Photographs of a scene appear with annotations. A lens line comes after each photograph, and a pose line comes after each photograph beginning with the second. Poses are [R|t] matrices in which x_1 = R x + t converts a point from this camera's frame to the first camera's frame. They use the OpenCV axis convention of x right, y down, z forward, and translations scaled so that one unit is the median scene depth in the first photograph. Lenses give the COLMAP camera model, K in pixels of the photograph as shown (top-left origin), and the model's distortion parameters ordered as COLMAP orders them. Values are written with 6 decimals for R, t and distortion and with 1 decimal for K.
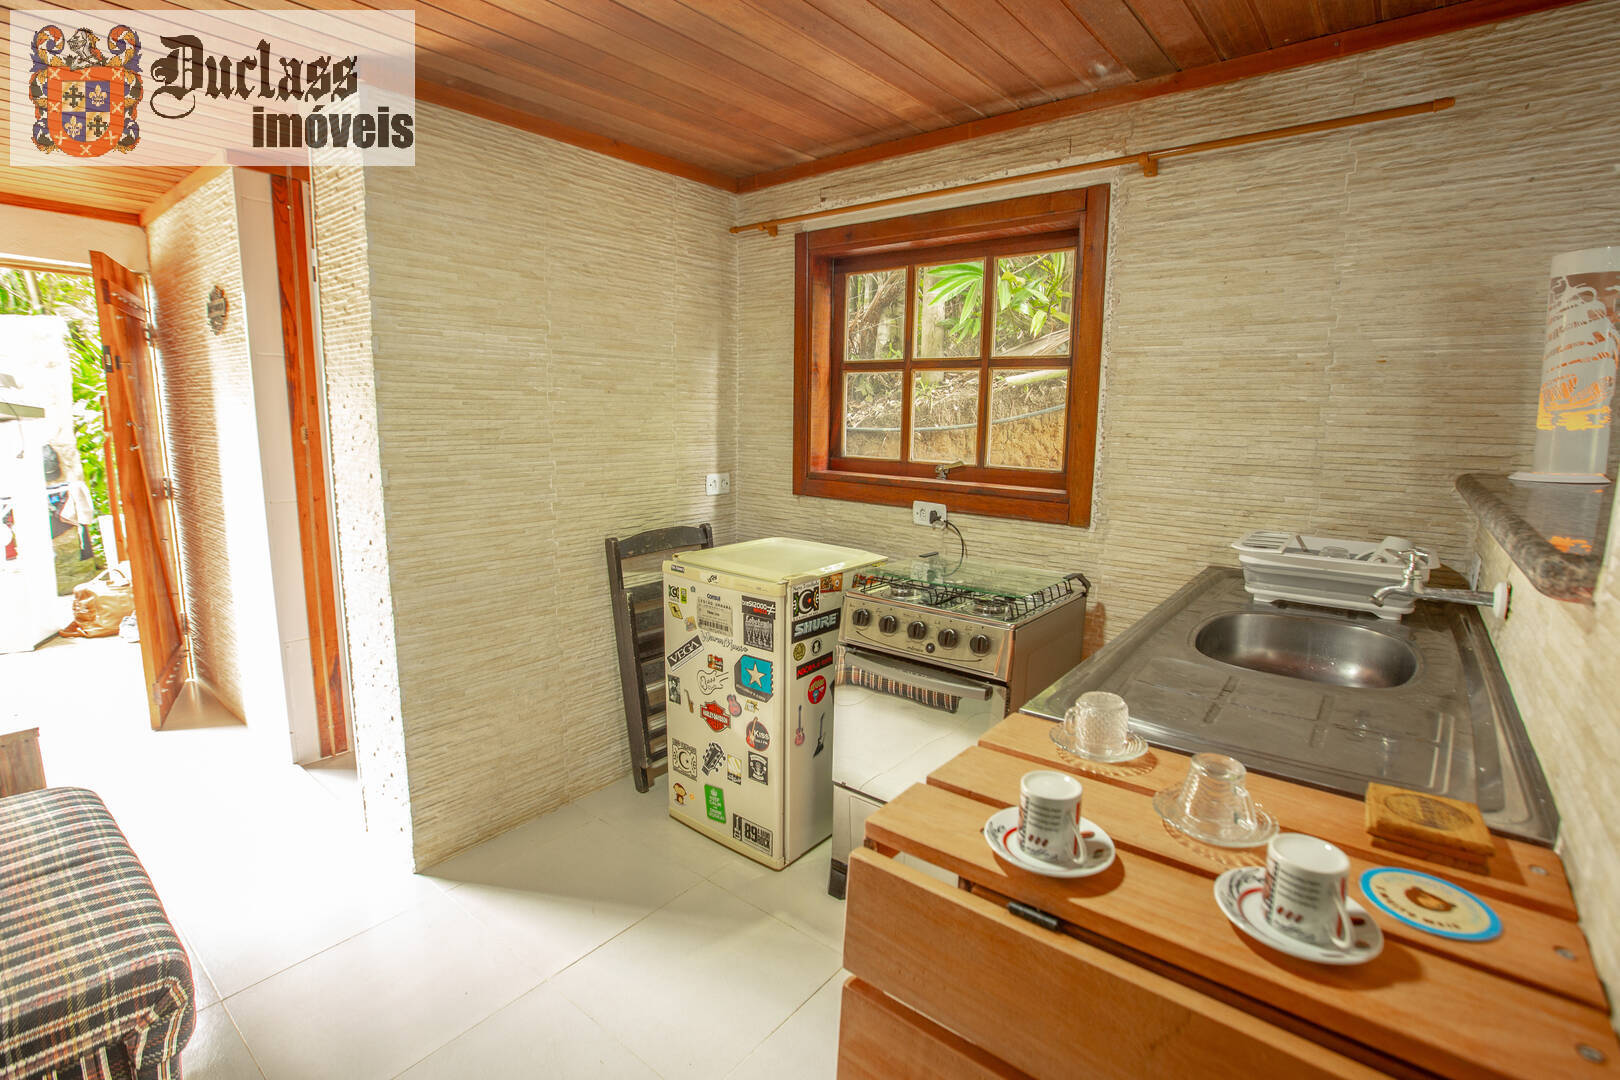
lens RADIAL K [[753.0, 0, 804.2], [0, 753.0, 522.9], [0, 0, 1]] dist [-0.057317, 0.021811]
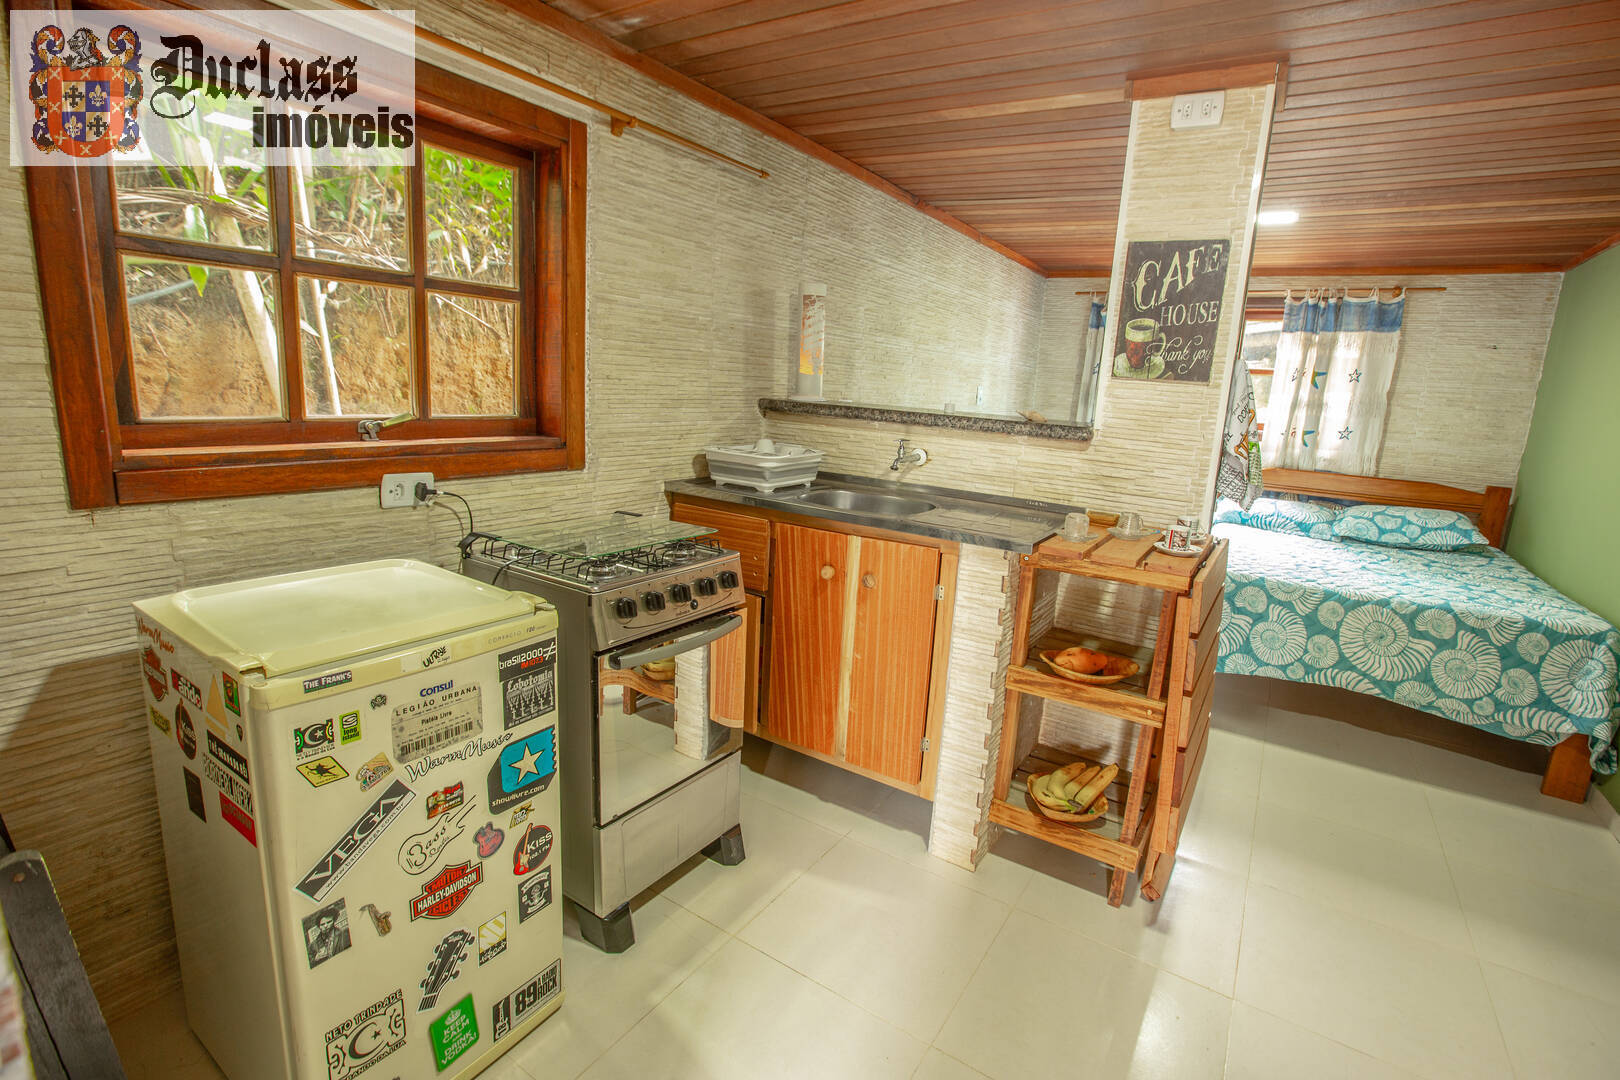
lens RADIAL K [[753.0, 0, 813.3], [0, 753.0, 528.6], [0, 0, 1]] dist [-0.057317, 0.021811]
pose [[-0.097660, -0.208715, 0.973088, -0.663614], [0.096984, 0.971112, 0.218025, -0.107158], [-0.990483, 0.115666, -0.074597, 0.777321]]
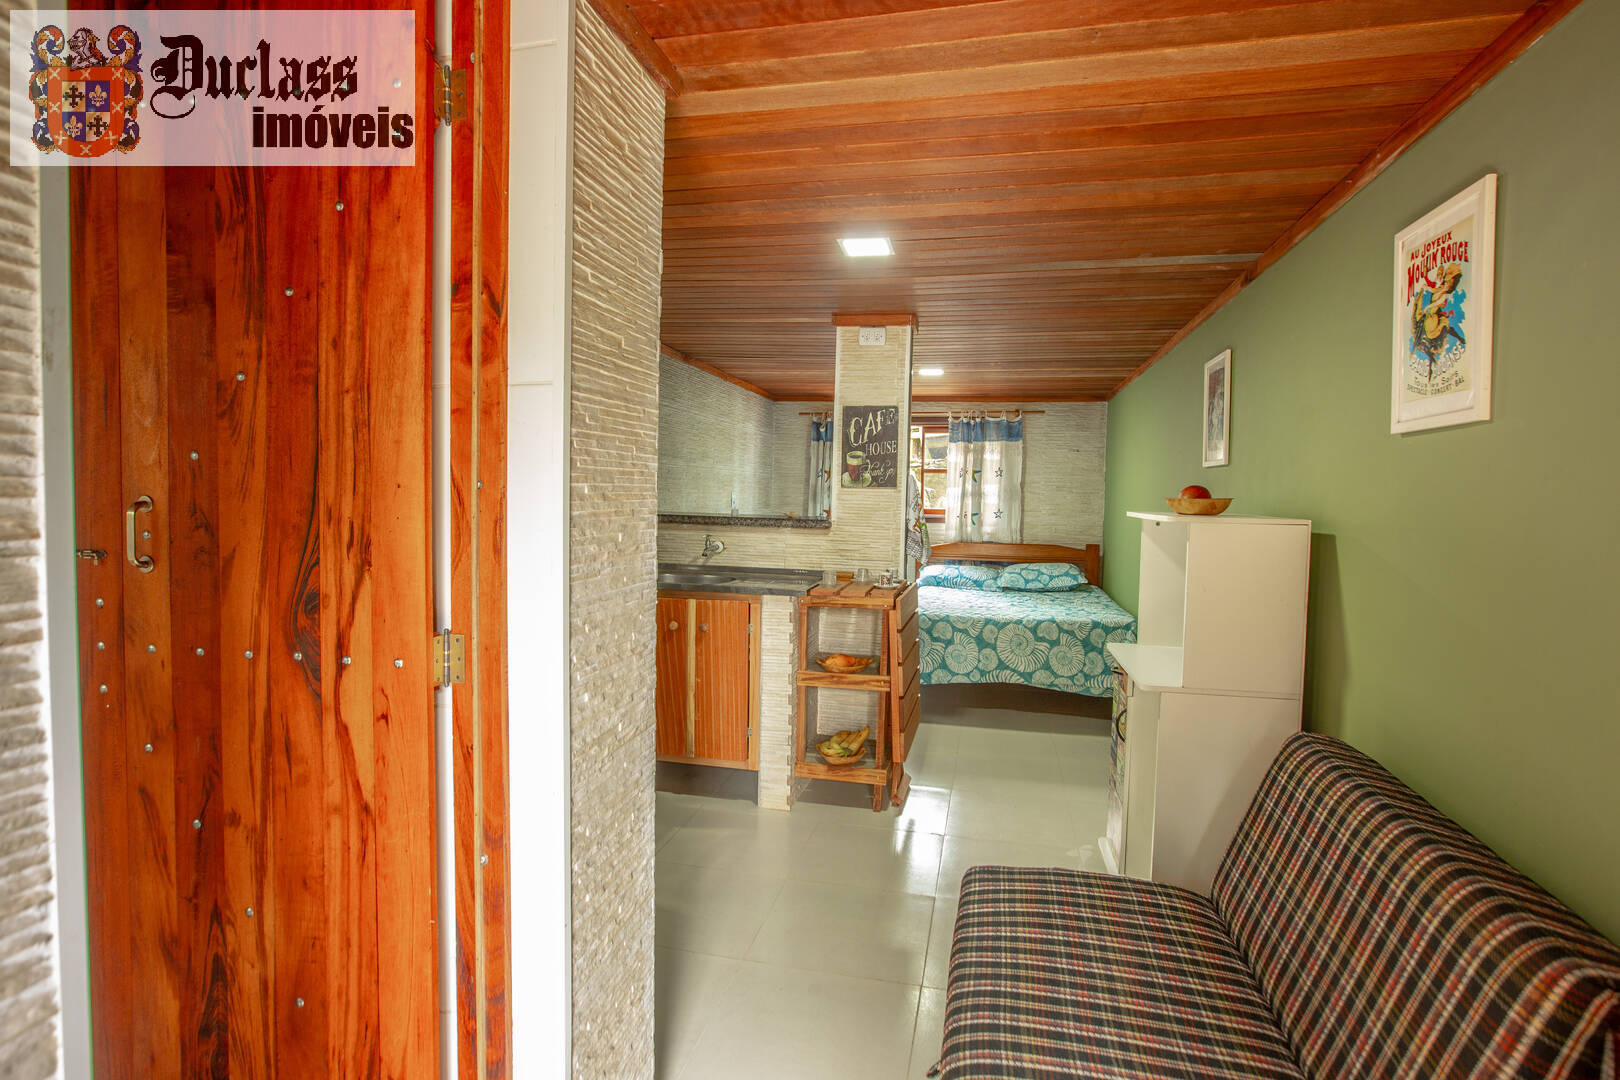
lens RADIAL K [[826.6, 0, 820.4], [0, 826.6, 528.9], [0, 0, 1]] dist [-0.044570, 0.021090]
pose [[-0.449992, -0.062343, 0.890854, -1.296280], [0.112528, 0.985651, 0.125818, -0.194873], [-0.885915, 0.156863, -0.436520, 1.129142]]
